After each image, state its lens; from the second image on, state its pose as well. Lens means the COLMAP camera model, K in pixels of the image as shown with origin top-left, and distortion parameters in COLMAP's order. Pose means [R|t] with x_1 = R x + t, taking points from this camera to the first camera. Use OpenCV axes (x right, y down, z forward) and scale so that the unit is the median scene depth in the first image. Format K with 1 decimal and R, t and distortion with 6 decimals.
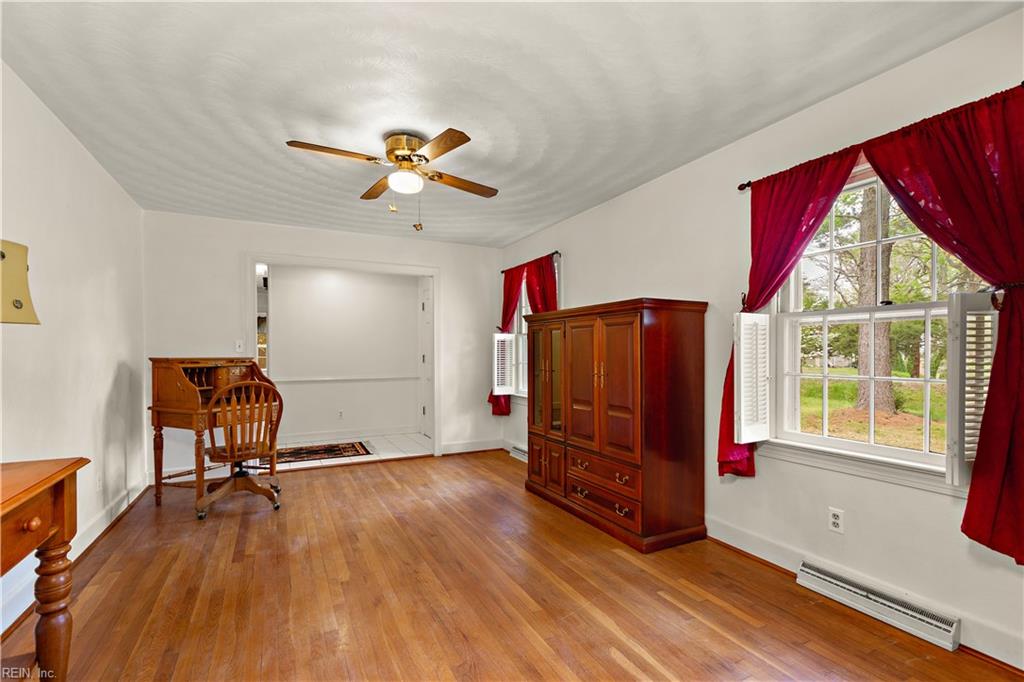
lens RADIAL K [[461.0, 0, 510.6], [0, 461.0, 350.9], [0, 0, 1]] dist [-0.002503, 0.001098]
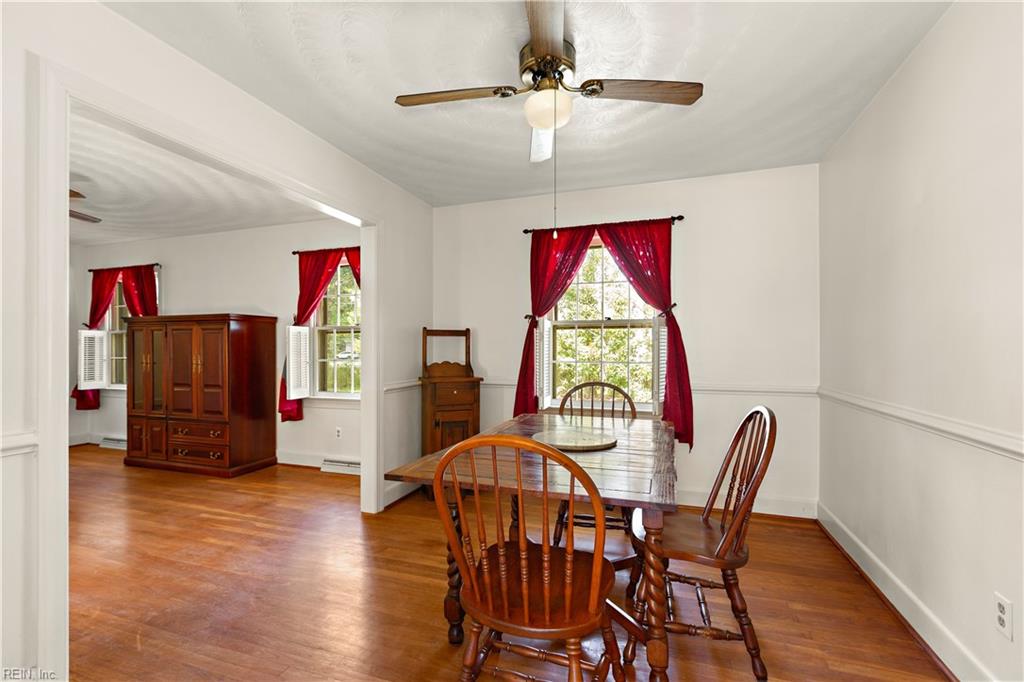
lens RADIAL K [[461.0, 0, 512.8], [0, 461.0, 347.9], [0, 0, 1]] dist [-0.002503, 0.001098]
pose [[0.718246, 0.000146, 0.695789, -0.096795], [-0.001509, 0.999998, 0.001348, -0.001306], [-0.695787, -0.002018, 0.718245, -0.704916]]
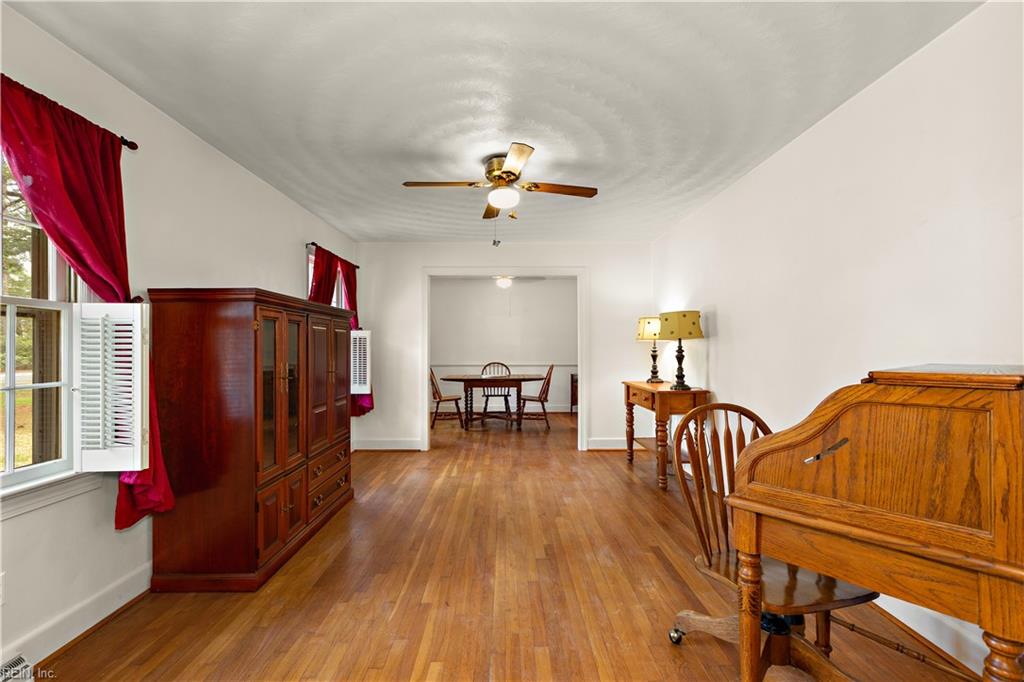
lens RADIAL K [[461.0, 0, 507.5], [0, 461.0, 341.5], [0, 0, 1]] dist [-0.002503, 0.001098]
pose [[-0.892126, 0.009158, 0.451693, -0.686148], [0.003552, 0.999906, -0.013258, -0.002128], [-0.451772, -0.010223, -0.892075, 1.863078]]
